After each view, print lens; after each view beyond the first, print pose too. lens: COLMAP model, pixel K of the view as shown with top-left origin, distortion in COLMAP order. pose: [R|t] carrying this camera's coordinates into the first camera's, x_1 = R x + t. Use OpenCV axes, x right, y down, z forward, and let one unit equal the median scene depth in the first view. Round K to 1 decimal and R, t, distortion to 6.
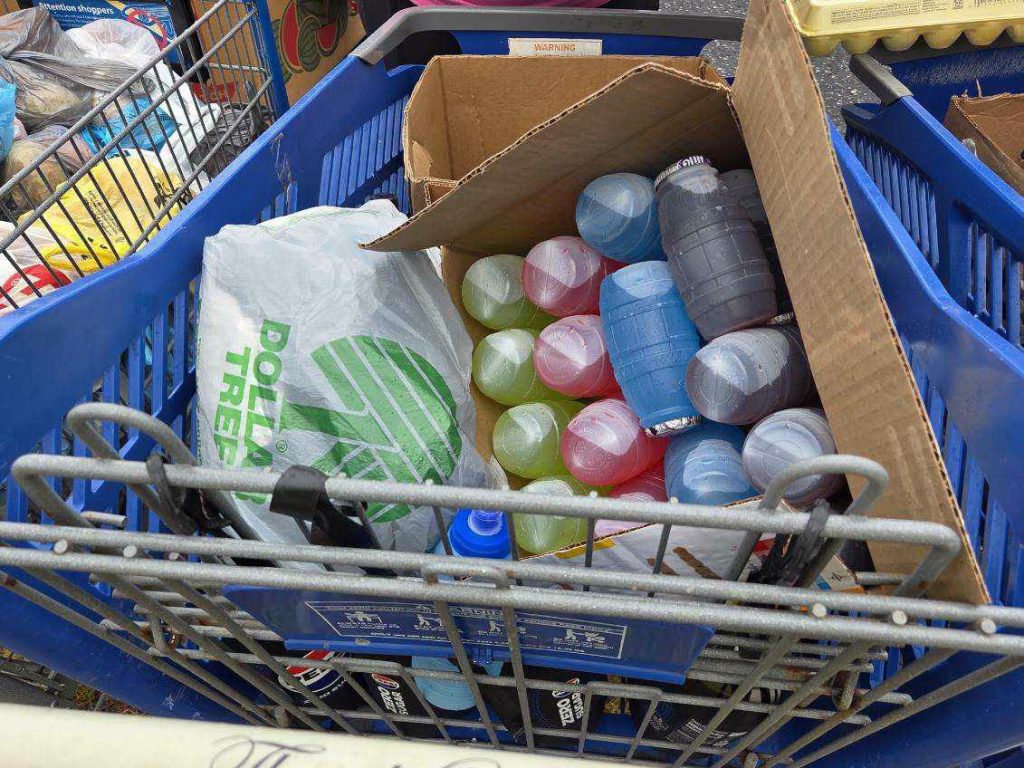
lens RADIAL K [[829.8, 0, 514.2], [0, 829.8, 359.5], [0, 0, 1]] dist [0.080536, -0.072786]
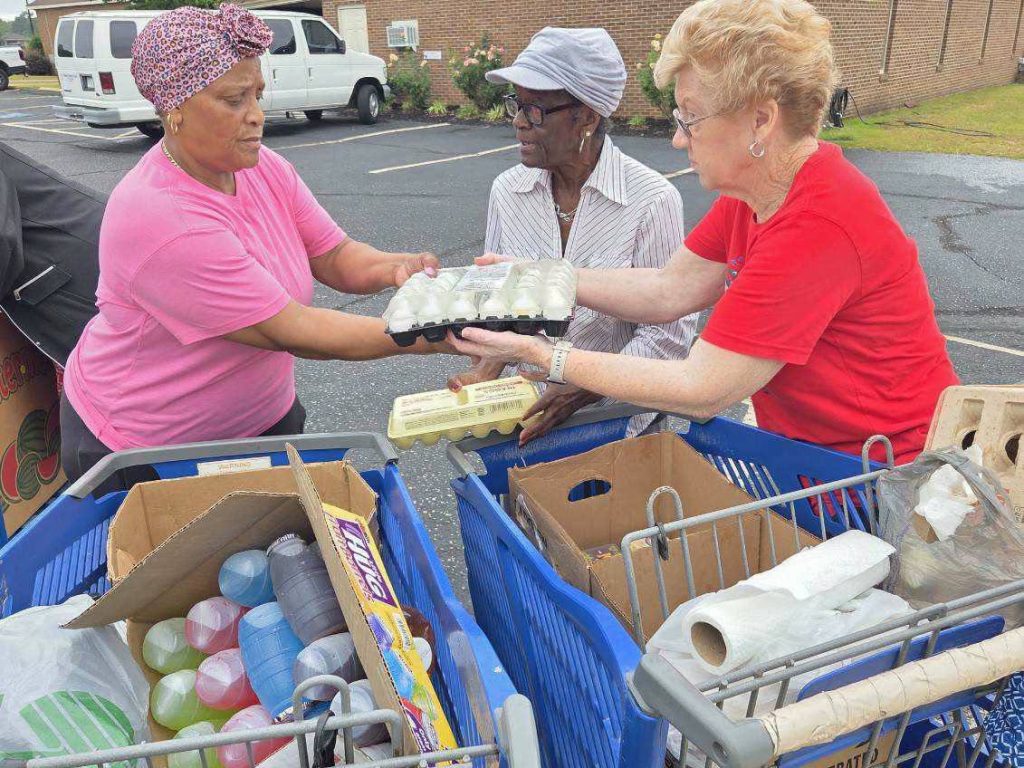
lens RADIAL K [[829.8, 0, 514.2], [0, 829.8, 359.5], [0, 0, 1]] dist [0.080536, -0.072786]
pose [[0.951992, -0.076780, 0.296338, 0.164367], [0.195142, 0.898061, -0.394215, 0.177855], [-0.235862, 0.433117, 0.869930, -0.665547]]
